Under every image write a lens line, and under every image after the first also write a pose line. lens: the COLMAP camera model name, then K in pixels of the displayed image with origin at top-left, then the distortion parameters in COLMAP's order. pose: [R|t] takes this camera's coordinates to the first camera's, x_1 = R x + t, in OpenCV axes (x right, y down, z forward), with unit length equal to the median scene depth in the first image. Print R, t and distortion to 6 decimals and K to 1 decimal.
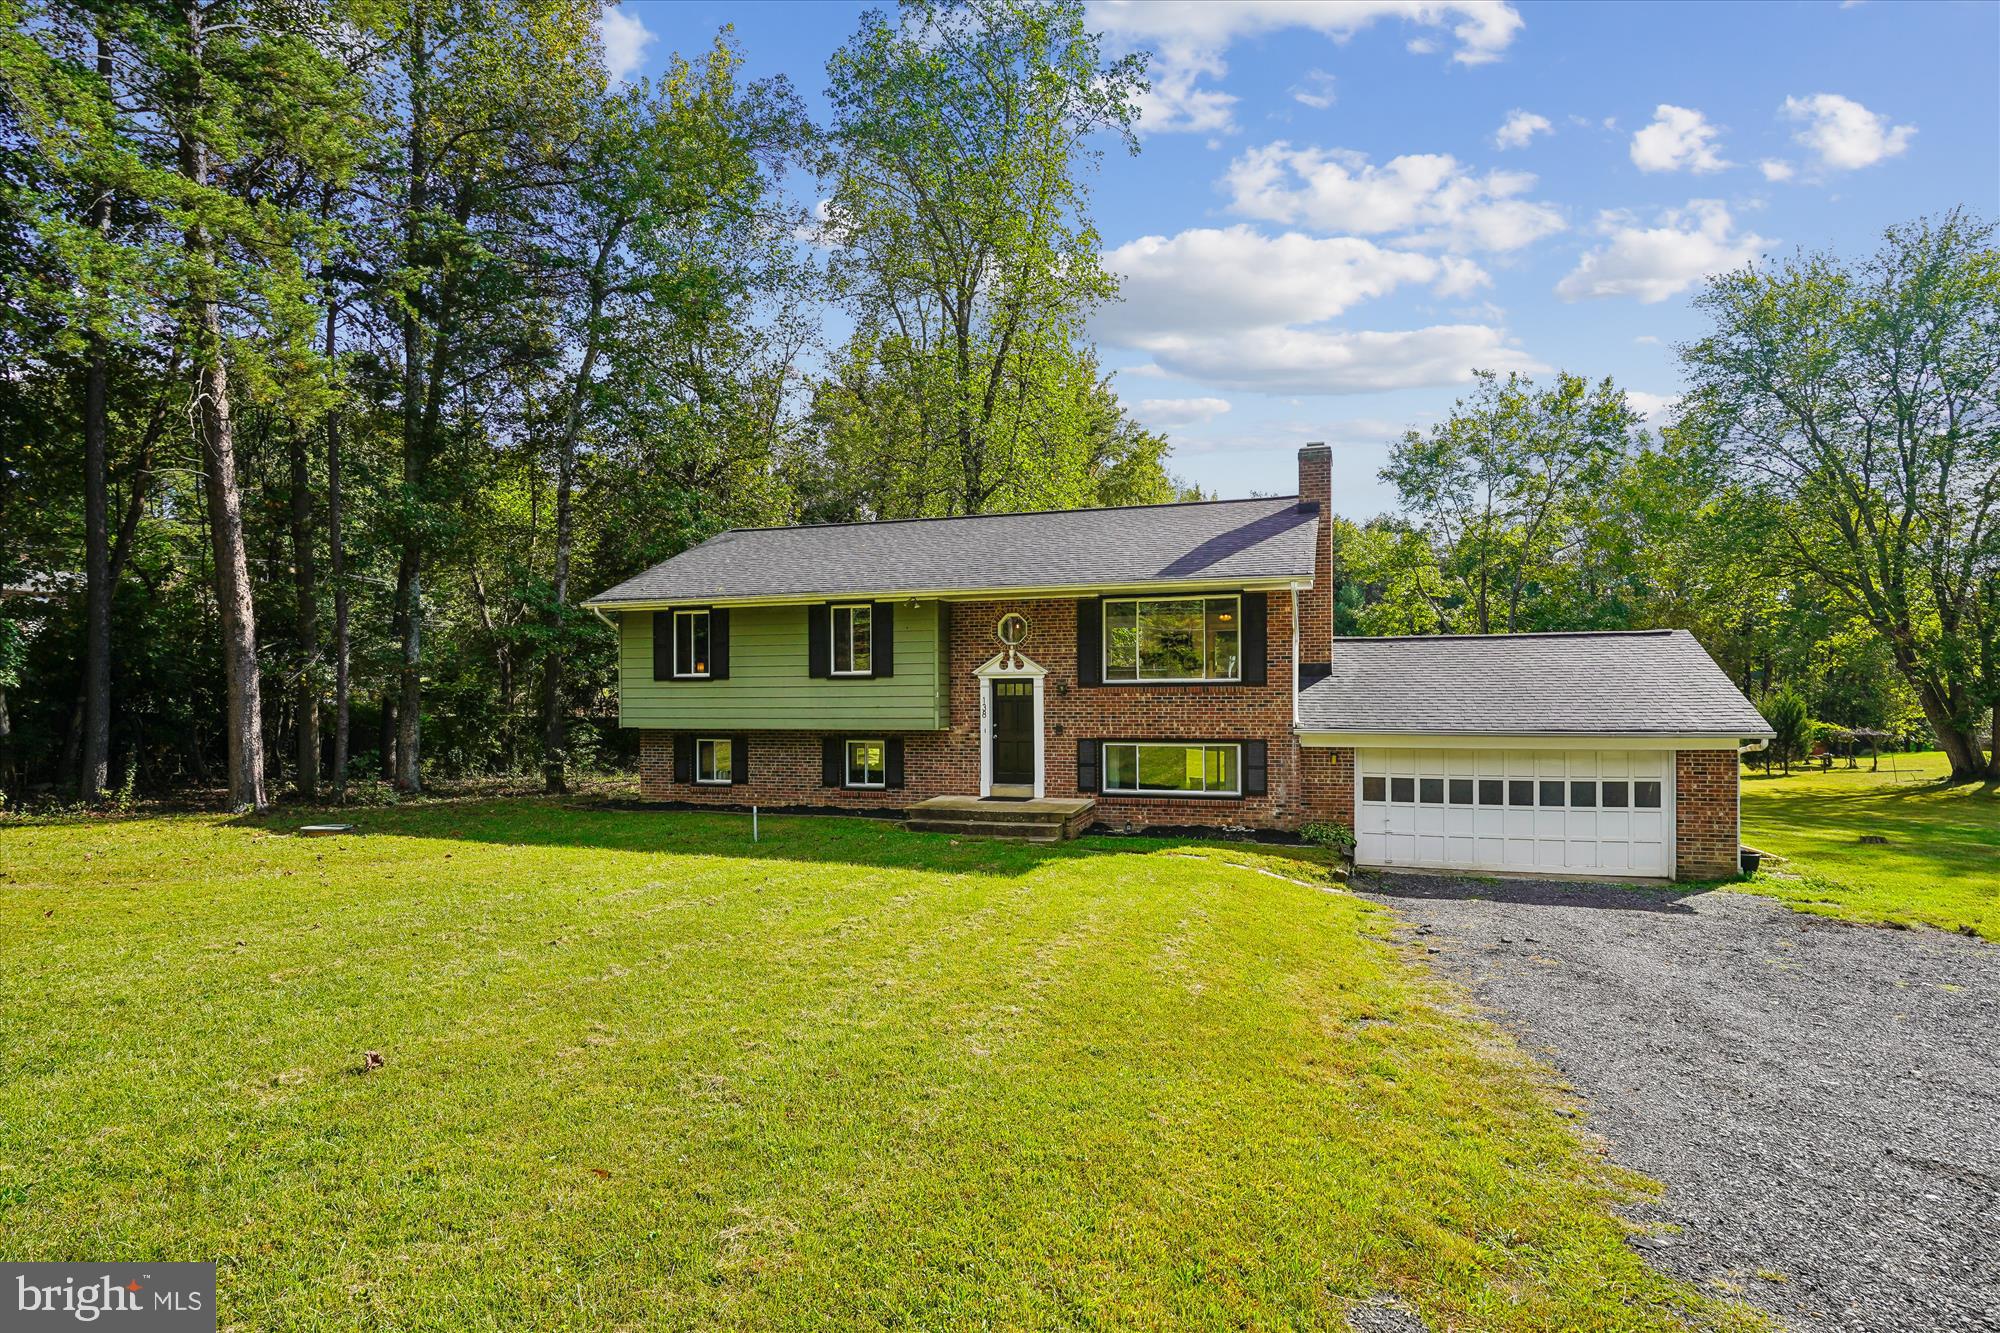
lens RADIAL K [[1029.0, 0, 1000.0], [0, 1029.0, 666.5], [0, 0, 1]] dist [0.000039, 0.000482]
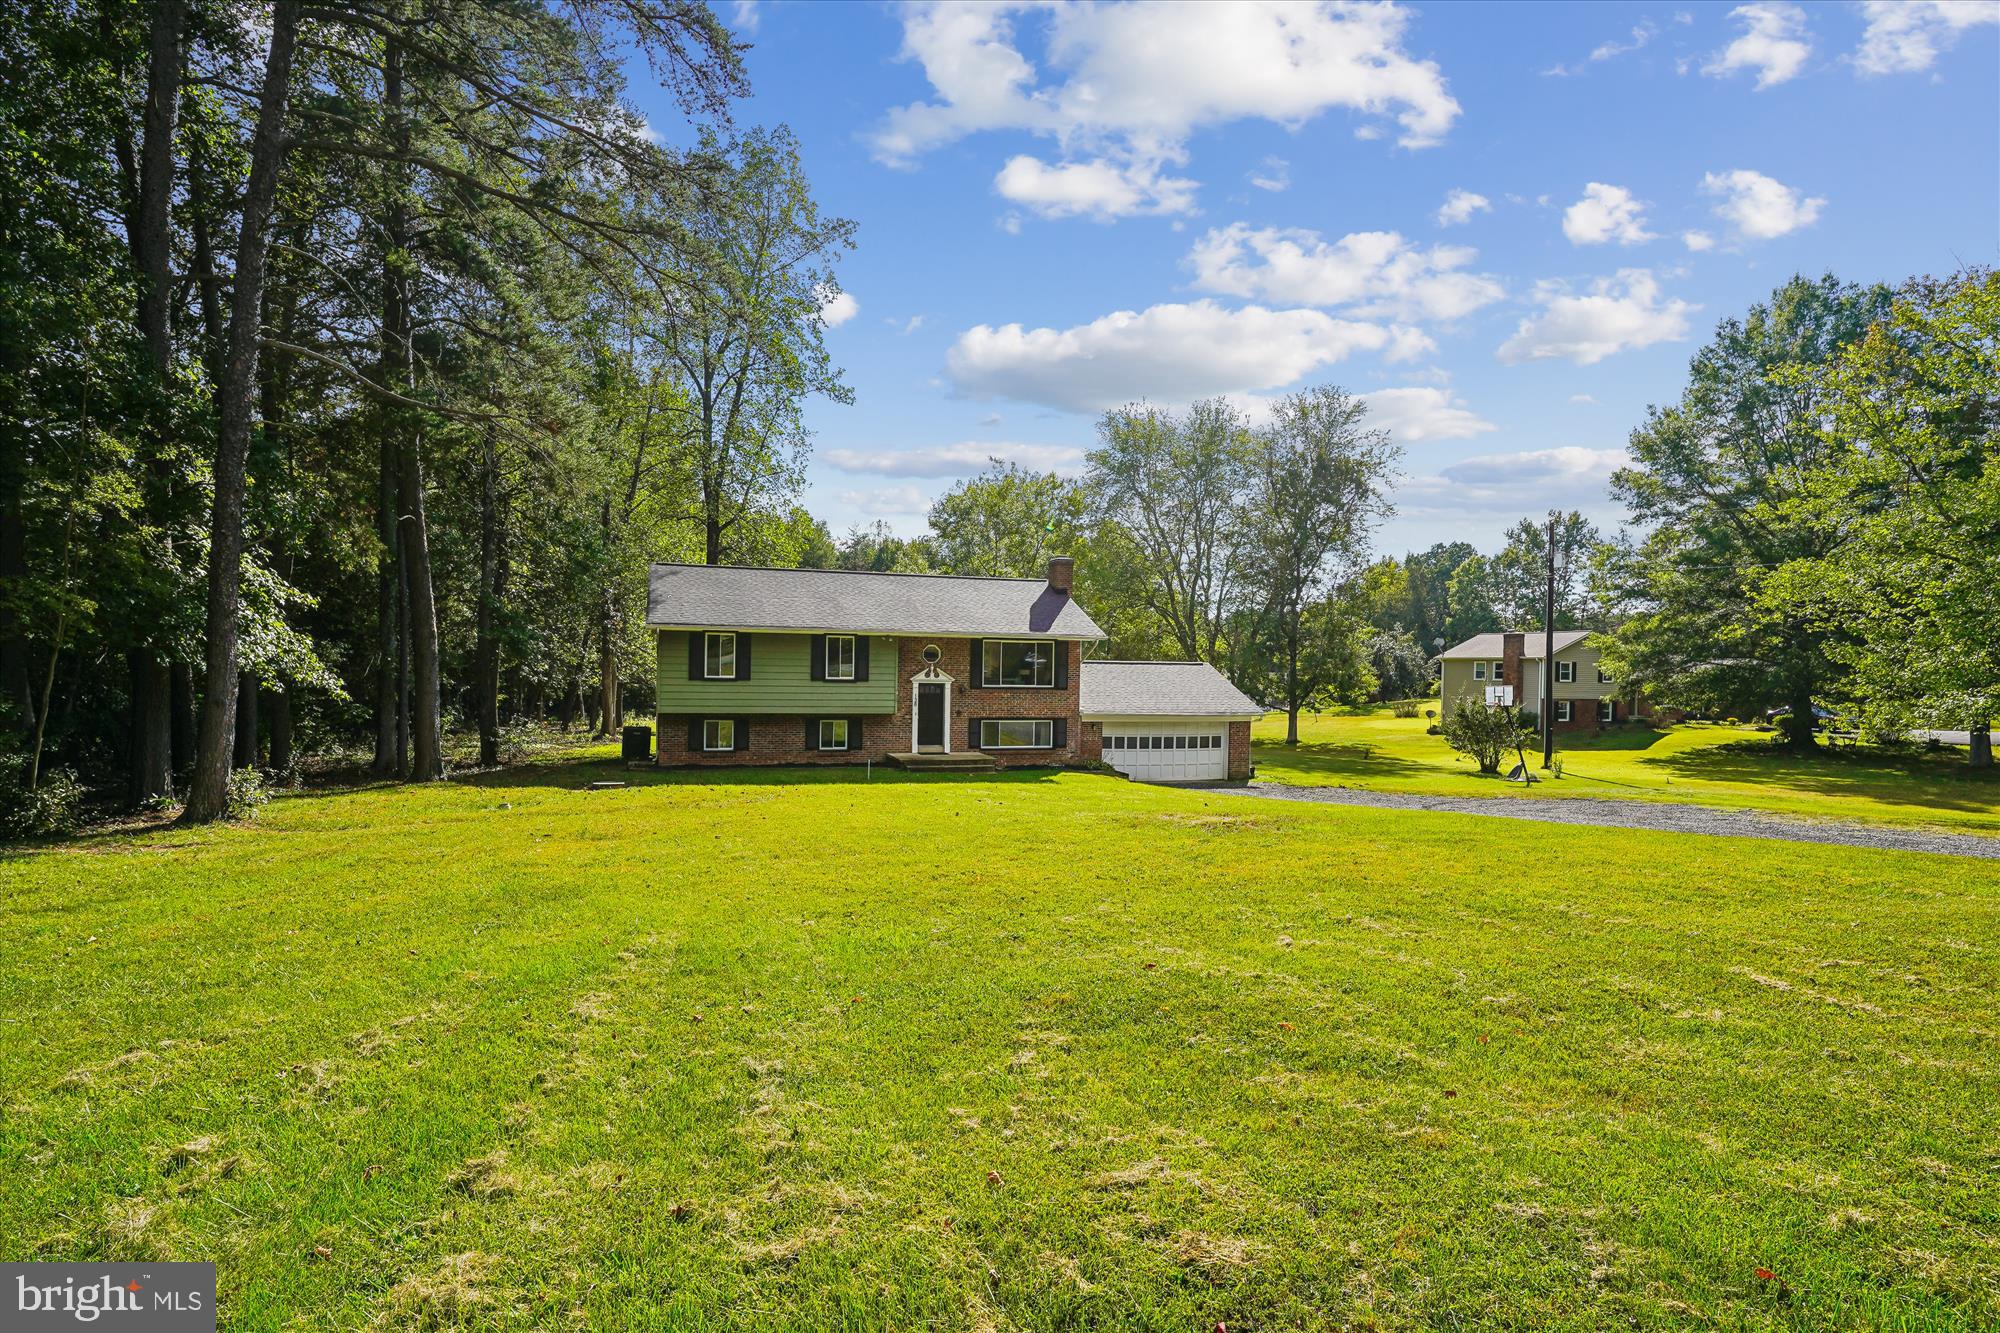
lens RADIAL K [[963.2, 0, 991.4], [0, 963.2, 656.3], [0, 0, 1]] dist [-0.005272, 0.000422]
pose [[0.836962, 0.026295, 0.546628, -0.775505], [-0.033995, 0.999414, 0.003975, -0.042547], [-0.546204, -0.021910, 0.837366, -0.387649]]
